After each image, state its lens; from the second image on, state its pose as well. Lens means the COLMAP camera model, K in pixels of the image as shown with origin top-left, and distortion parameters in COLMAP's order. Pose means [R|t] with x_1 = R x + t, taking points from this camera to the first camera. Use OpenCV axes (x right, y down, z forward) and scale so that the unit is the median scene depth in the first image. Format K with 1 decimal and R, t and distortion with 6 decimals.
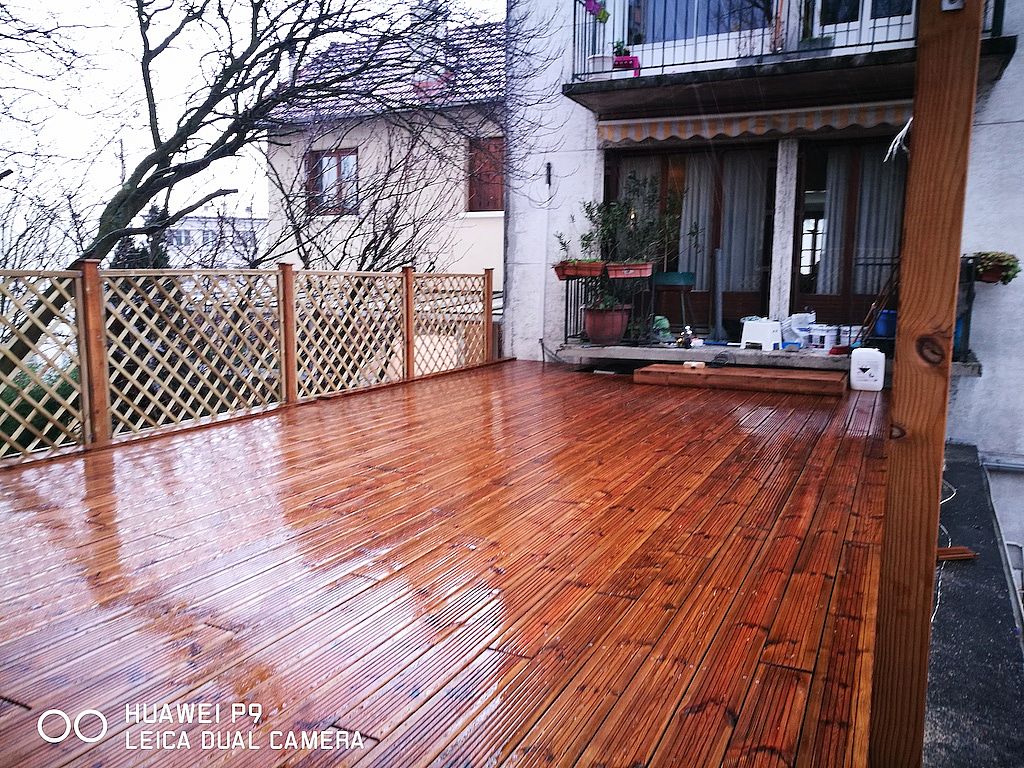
lens RADIAL K [[798.3, 0, 502.2], [0, 798.3, 392.8], [0, 0, 1]] dist [0.000193, 0.023204]
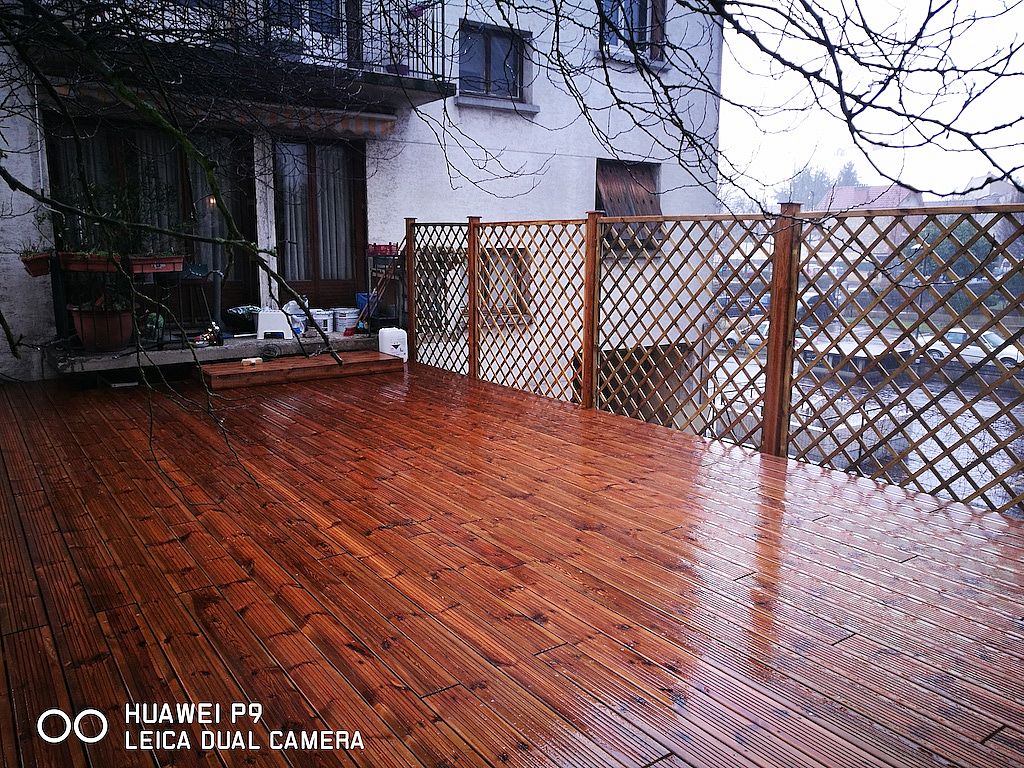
lens RADIAL K [[798.3, 0, 503.3], [0, 798.3, 384.6], [0, 0, 1]] dist [0.000193, 0.023204]
pose [[0.489692, -0.154885, 0.858028, -0.444623], [0.127750, 0.986220, 0.105115, -0.069884], [-0.862486, 0.058139, 0.502731, 0.255500]]
